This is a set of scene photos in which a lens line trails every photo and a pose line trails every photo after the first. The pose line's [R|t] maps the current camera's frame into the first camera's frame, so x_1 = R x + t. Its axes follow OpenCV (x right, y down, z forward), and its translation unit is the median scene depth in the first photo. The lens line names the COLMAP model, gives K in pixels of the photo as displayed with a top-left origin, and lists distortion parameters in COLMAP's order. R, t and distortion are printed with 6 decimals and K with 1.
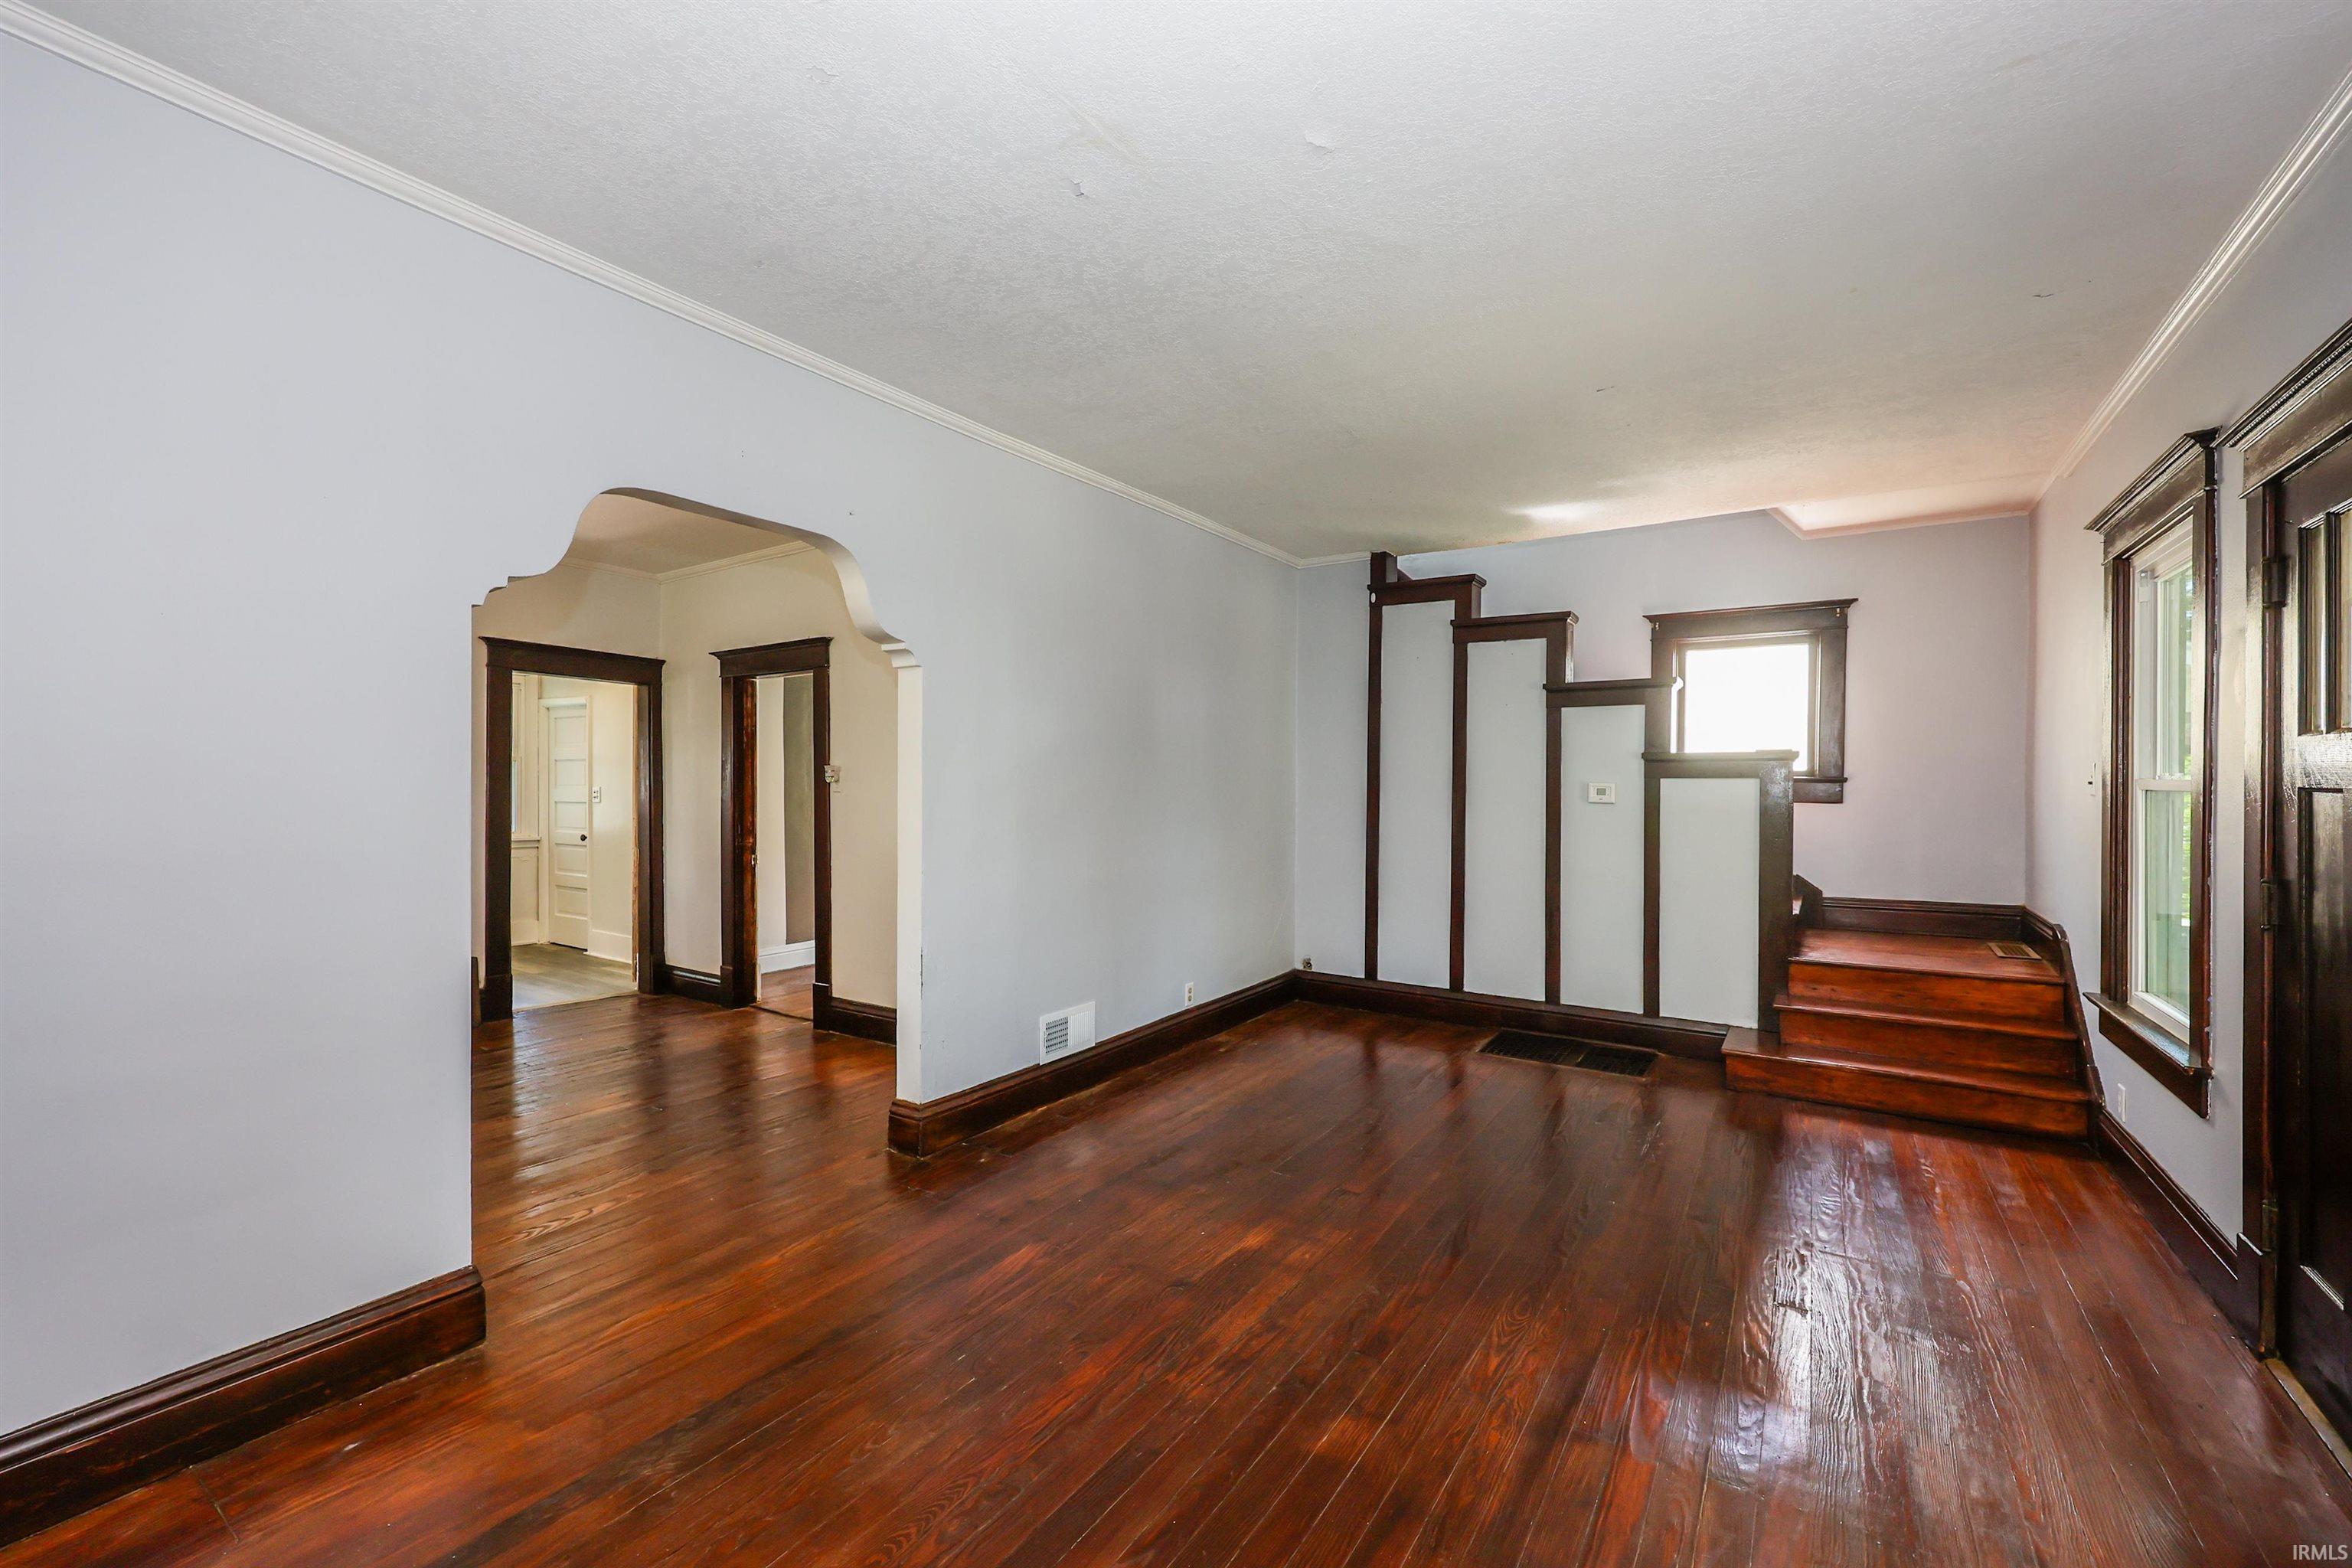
lens RADIAL K [[954.7, 0, 1179.5], [0, 954.7, 782.8], [0, 0, 1]] dist [-0.000372, -0.000081]
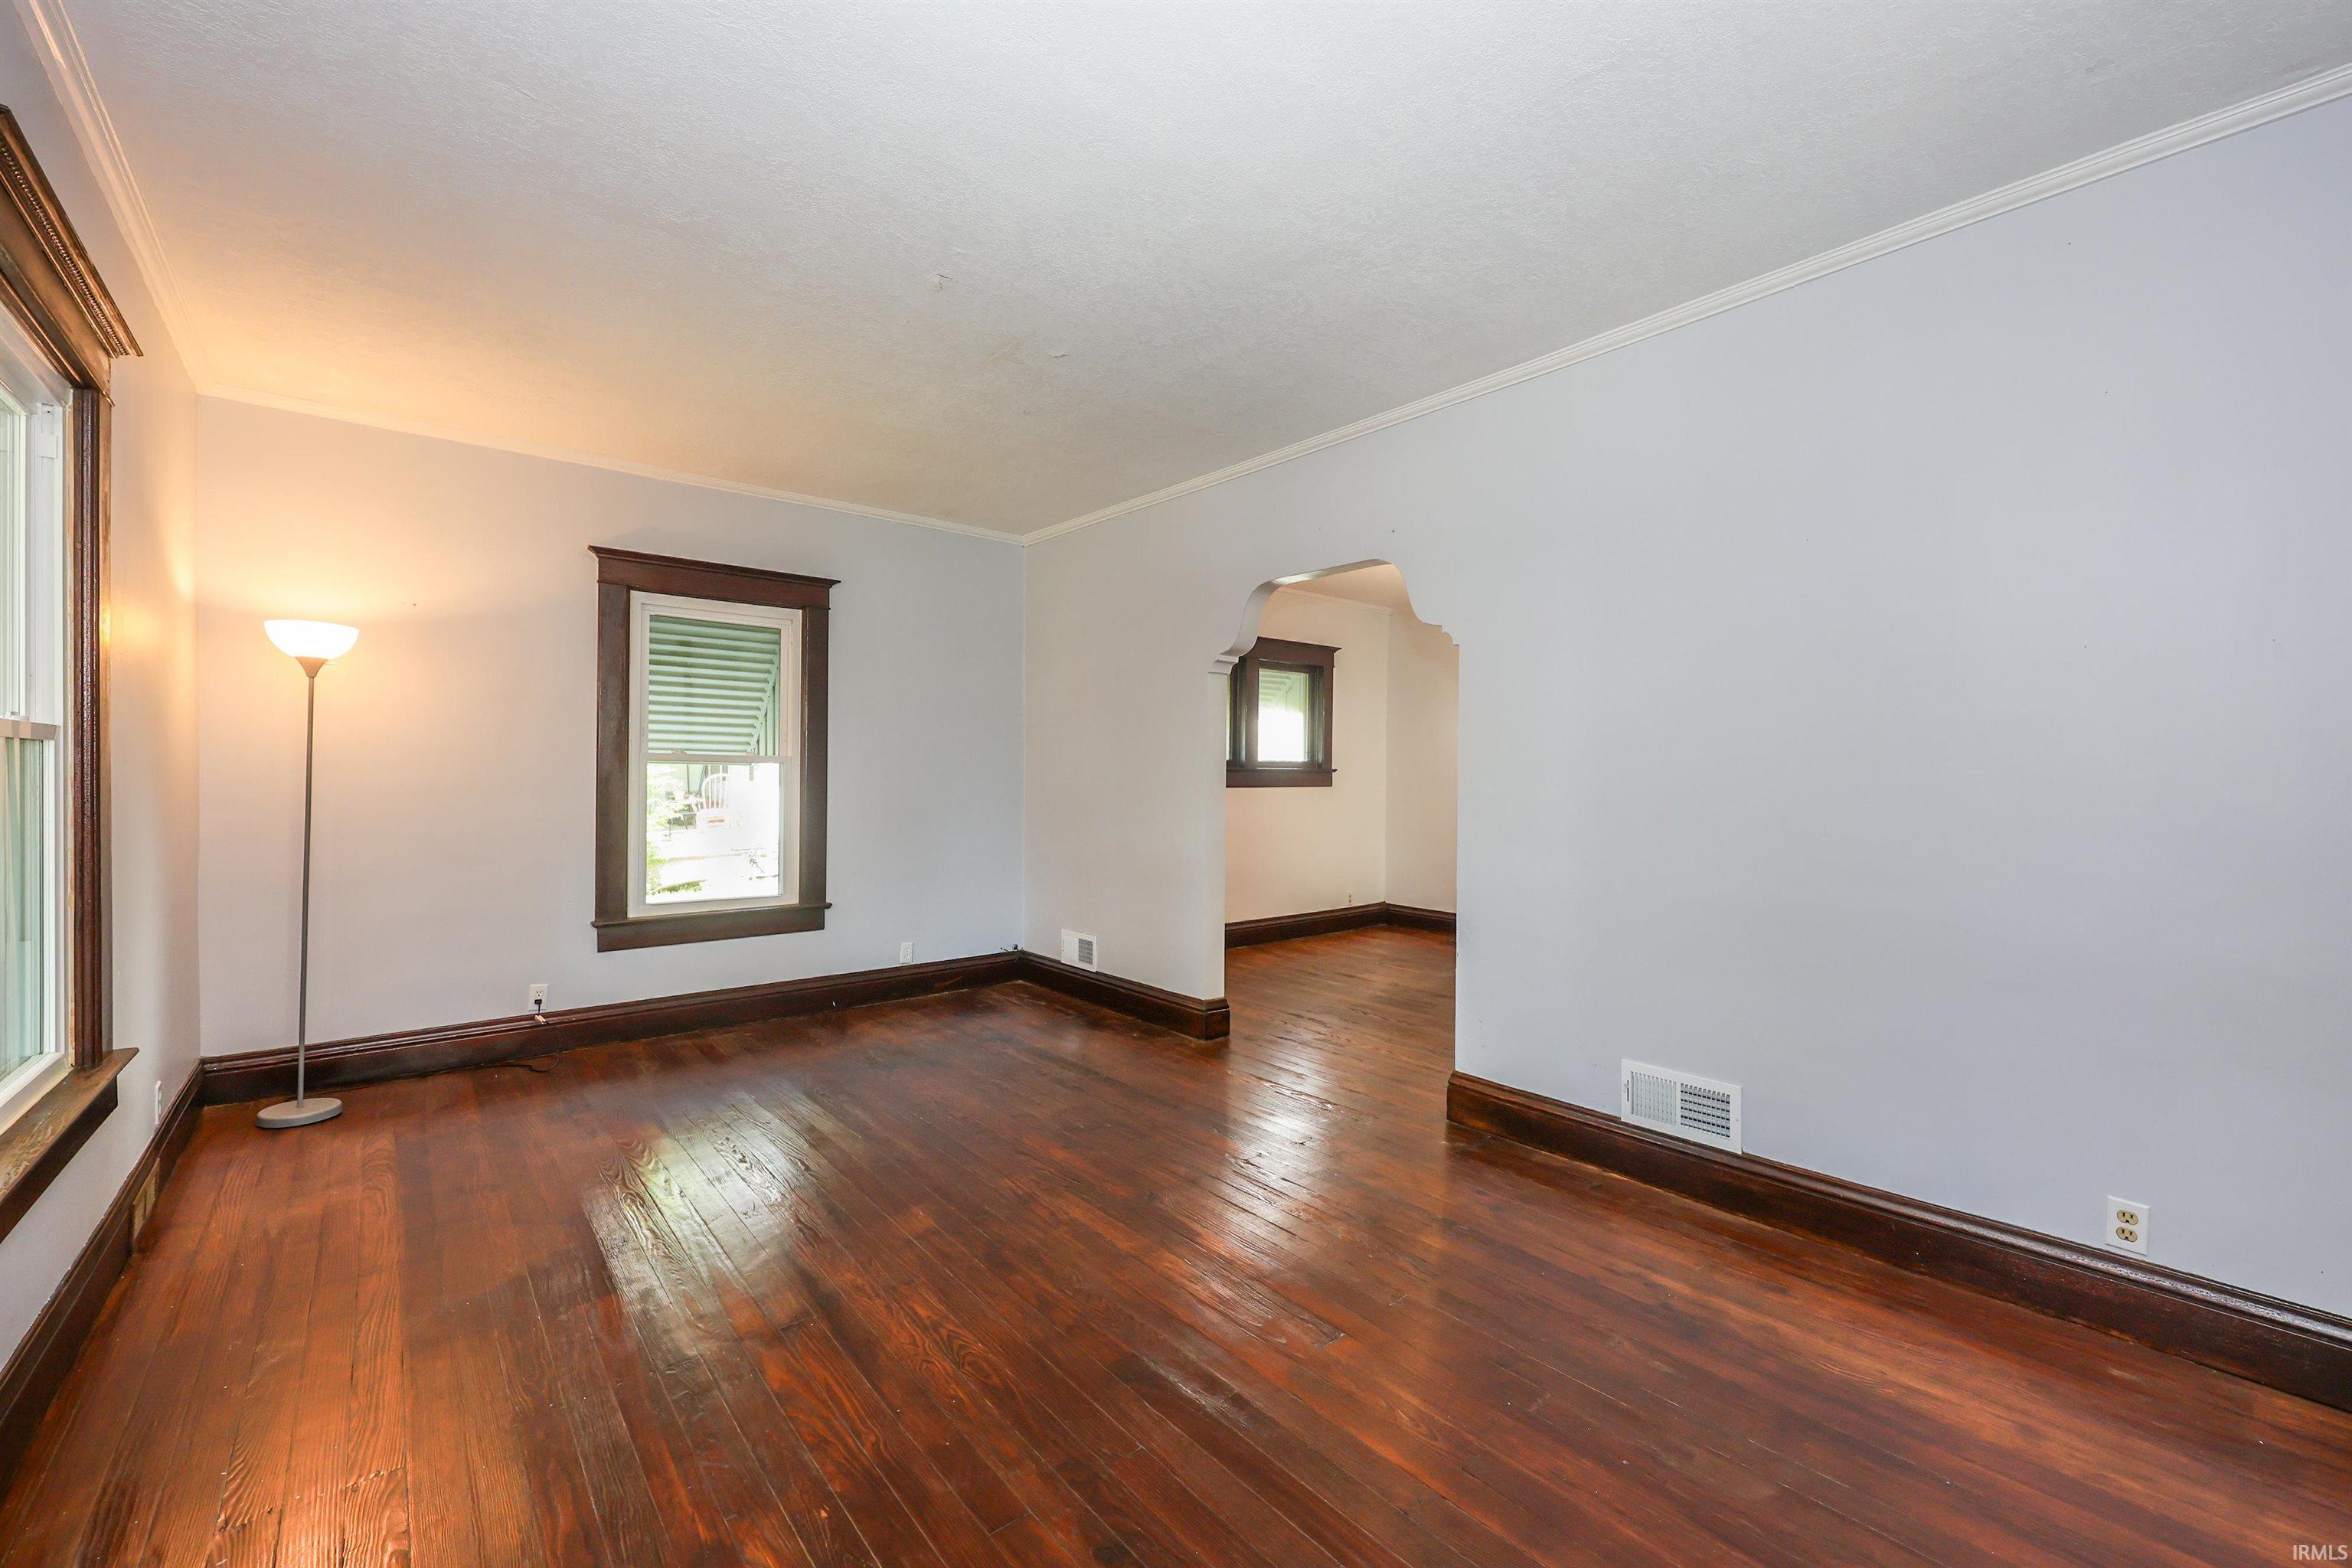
lens RADIAL K [[954.7, 0, 1180.6], [0, 954.7, 780.5], [0, 0, 1]] dist [-0.000372, -0.000081]
pose [[-0.283246, 0.001613, -0.959046, 0.570615], [-0.004265, 0.999987, 0.002941, 0.017086], [0.959038, 0.004923, -0.283236, 0.721204]]
